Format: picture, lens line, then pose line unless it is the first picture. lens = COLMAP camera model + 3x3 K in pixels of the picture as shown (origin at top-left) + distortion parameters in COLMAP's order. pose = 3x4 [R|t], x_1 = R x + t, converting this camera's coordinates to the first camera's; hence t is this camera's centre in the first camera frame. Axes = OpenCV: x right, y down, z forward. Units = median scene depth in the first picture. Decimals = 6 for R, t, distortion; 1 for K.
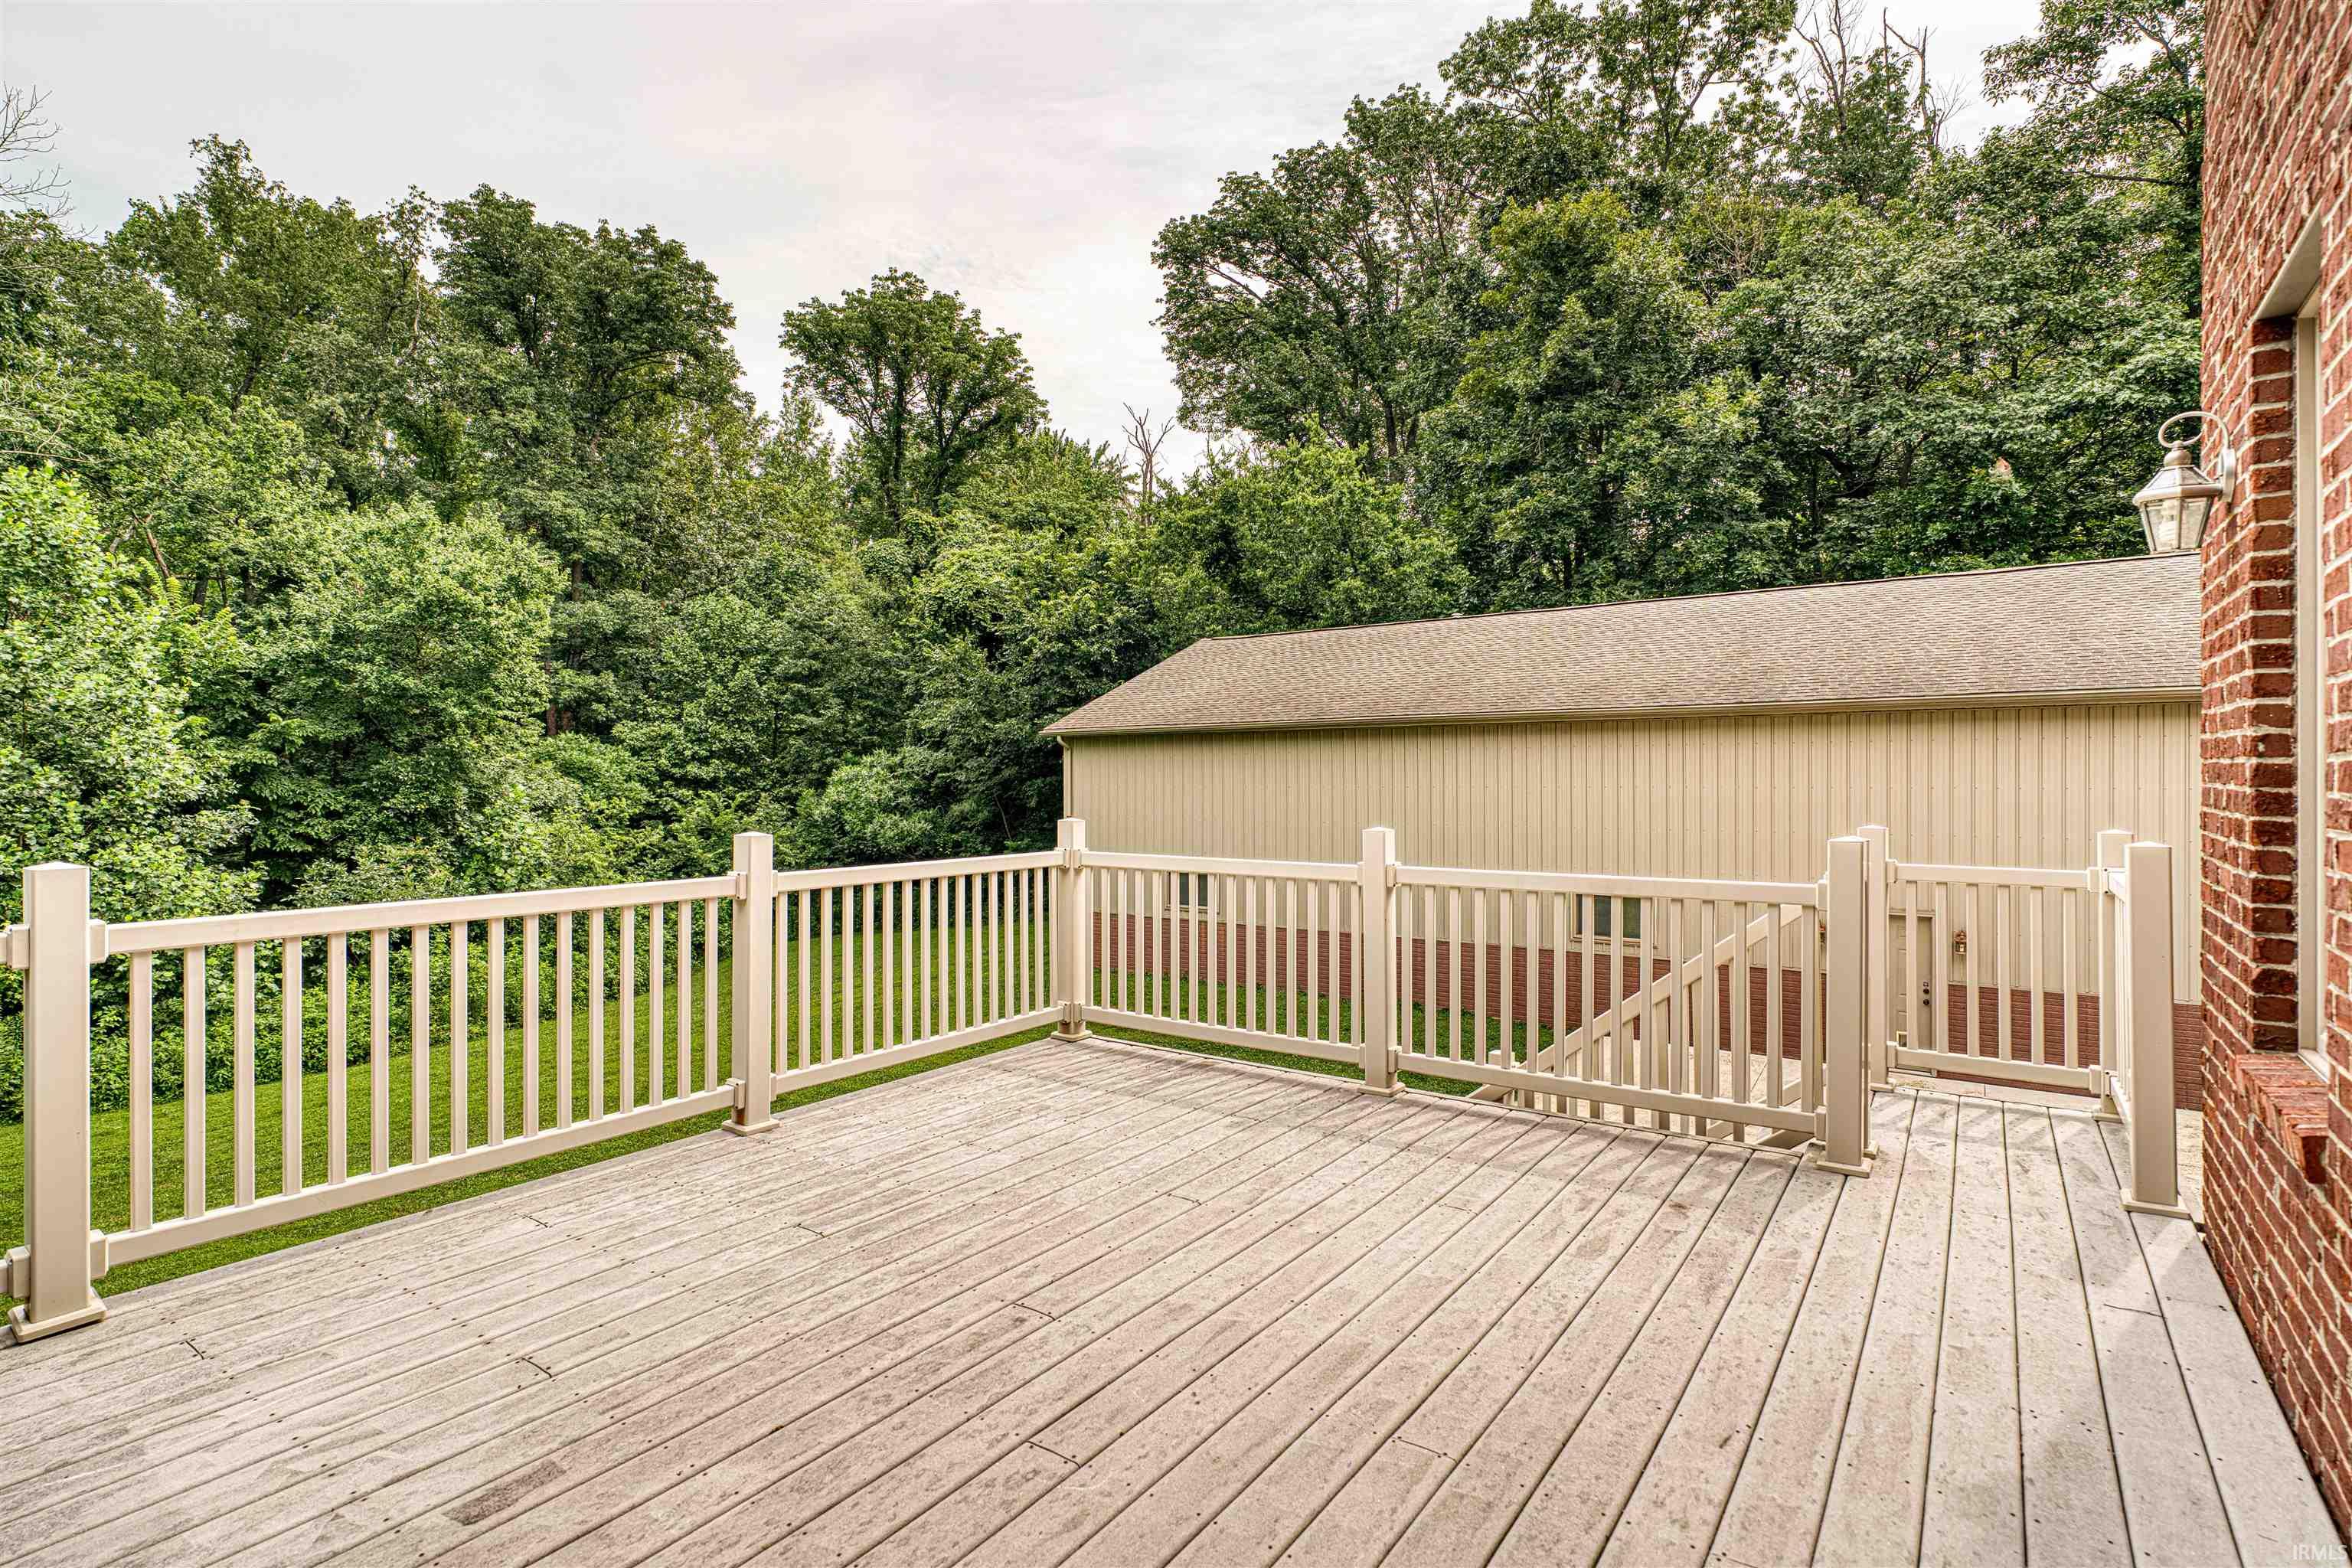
lens RADIAL K [[1146.5, 0, 1175.0], [0, 1146.5, 783.1], [0, 0, 1]] dist [-0.006890, 0.000561]
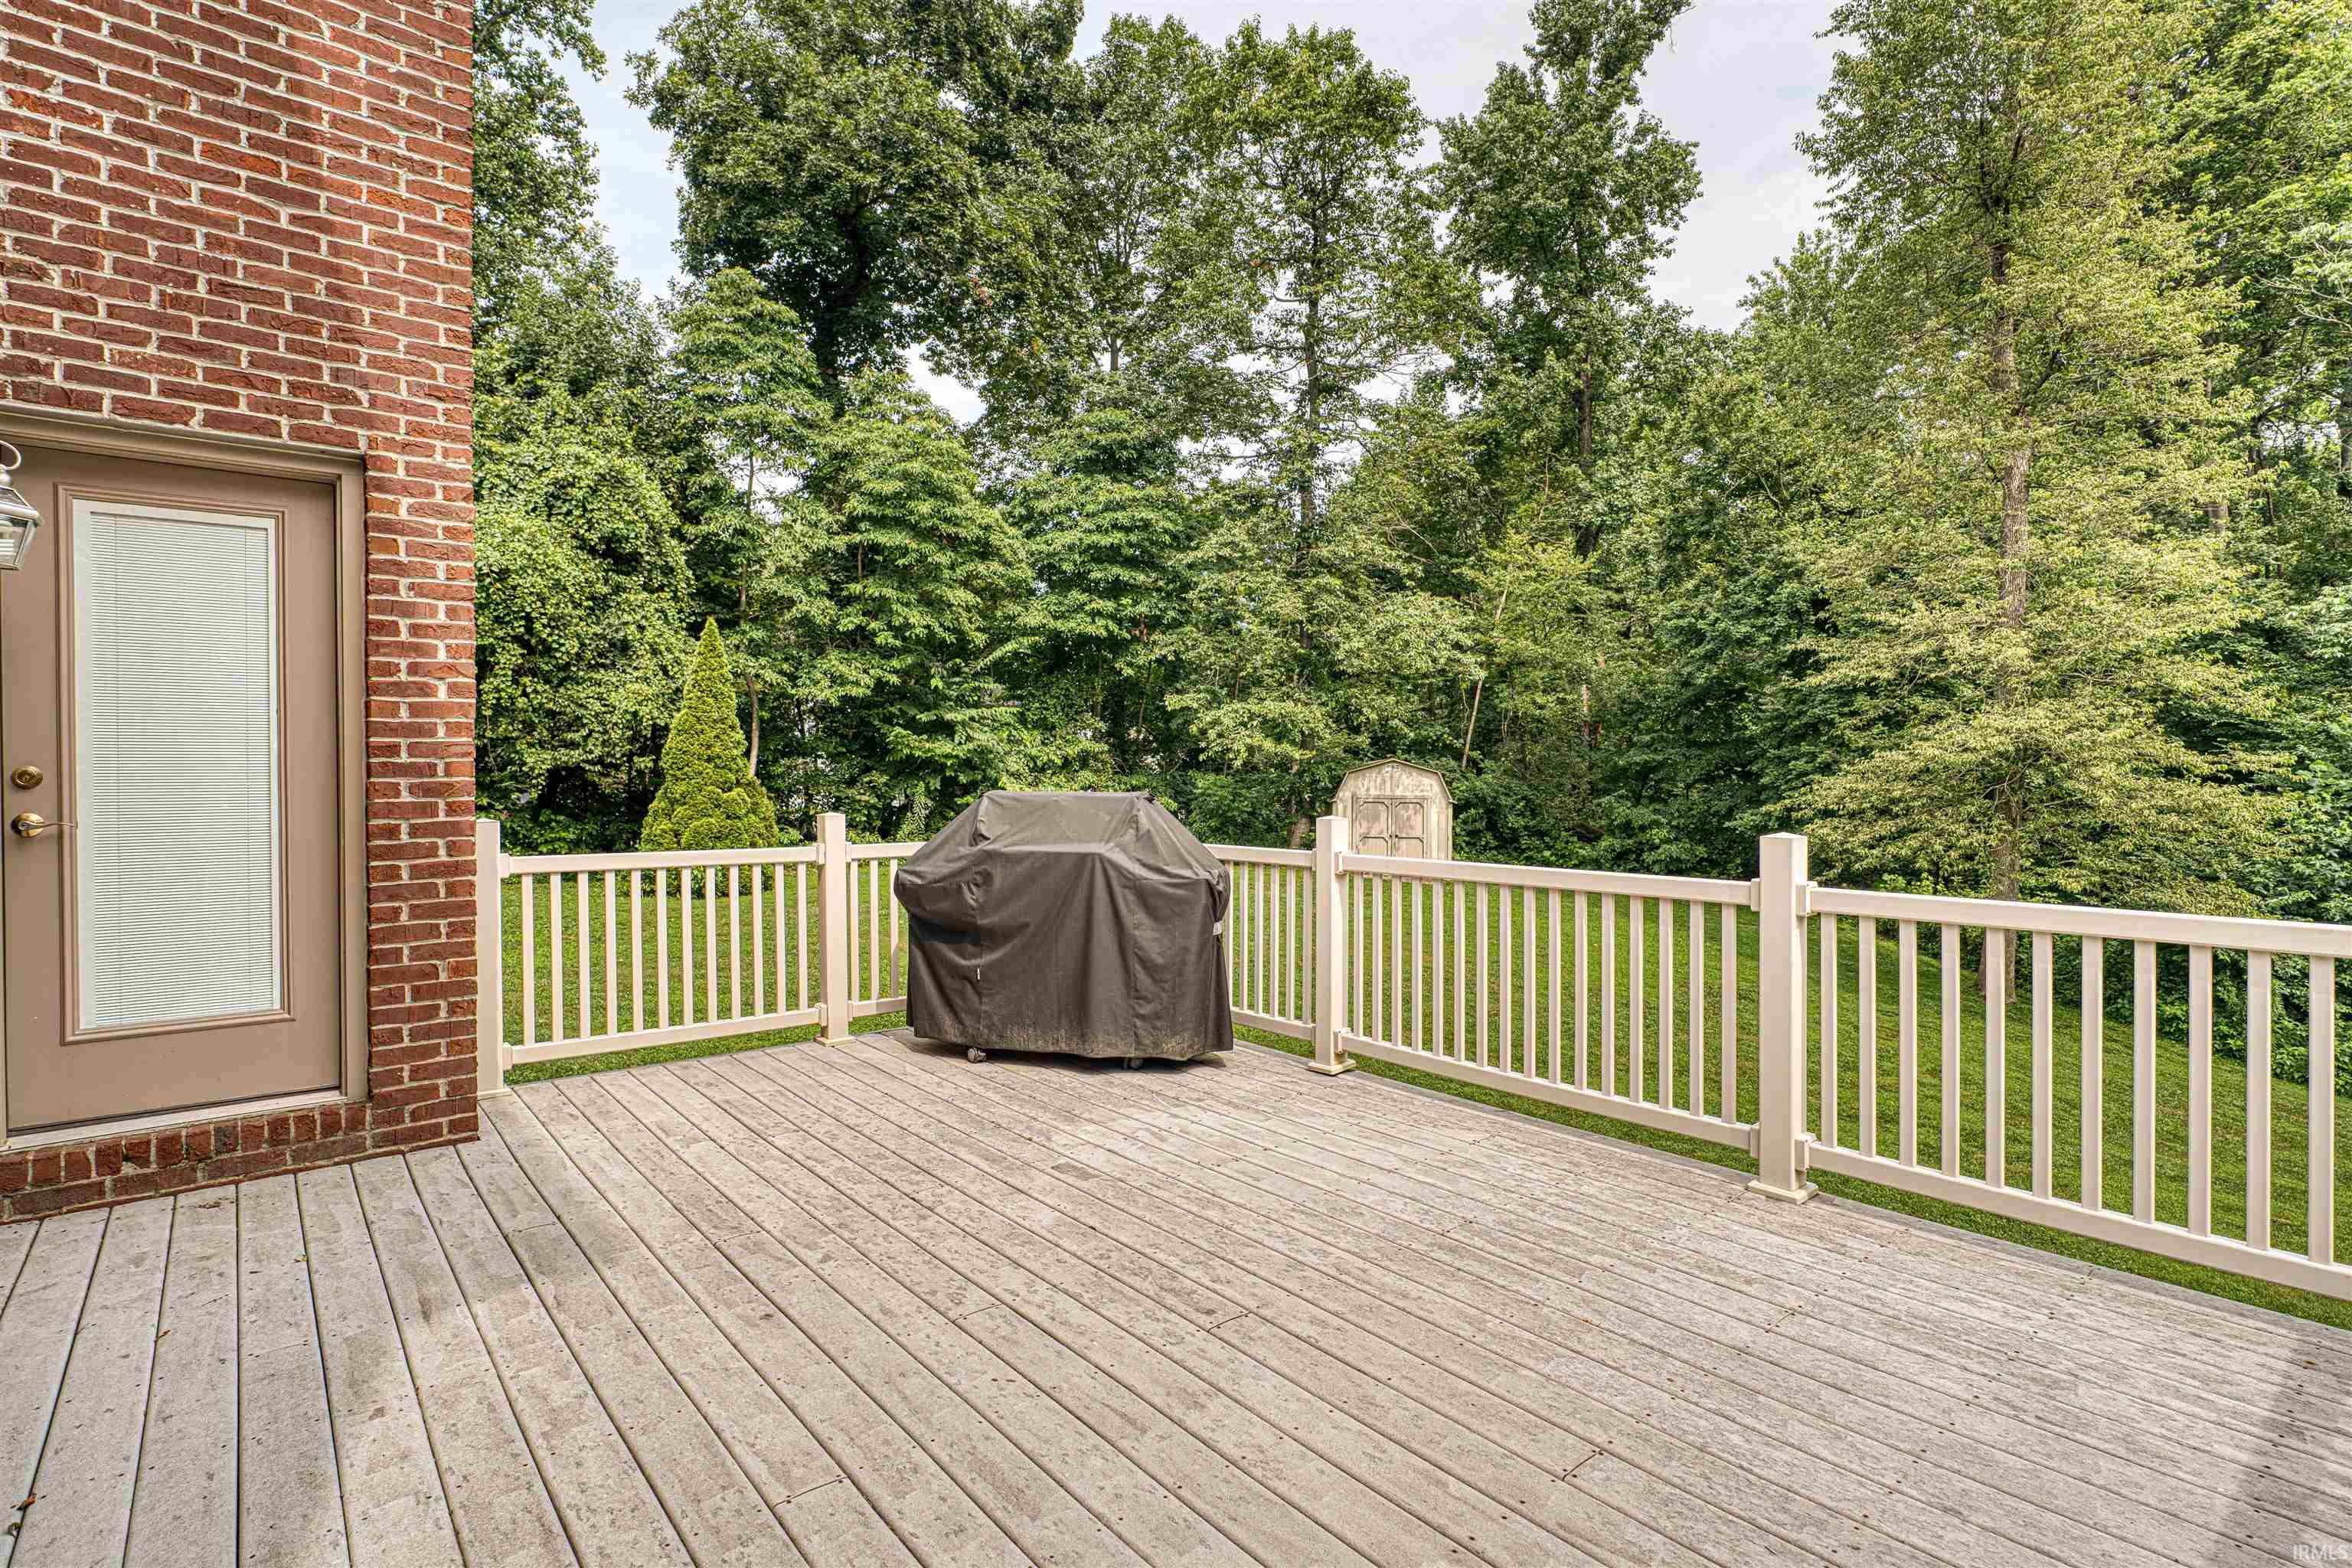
lens RADIAL K [[1146.5, 0, 1175.9], [0, 1146.5, 775.1], [0, 0, 1]] dist [-0.006890, 0.000561]
pose [[-0.257961, 0.005246, -0.966141, 0.698862], [-0.003157, 0.999975, 0.006272, -0.003342], [0.966150, 0.004668, -0.257938, 1.030554]]
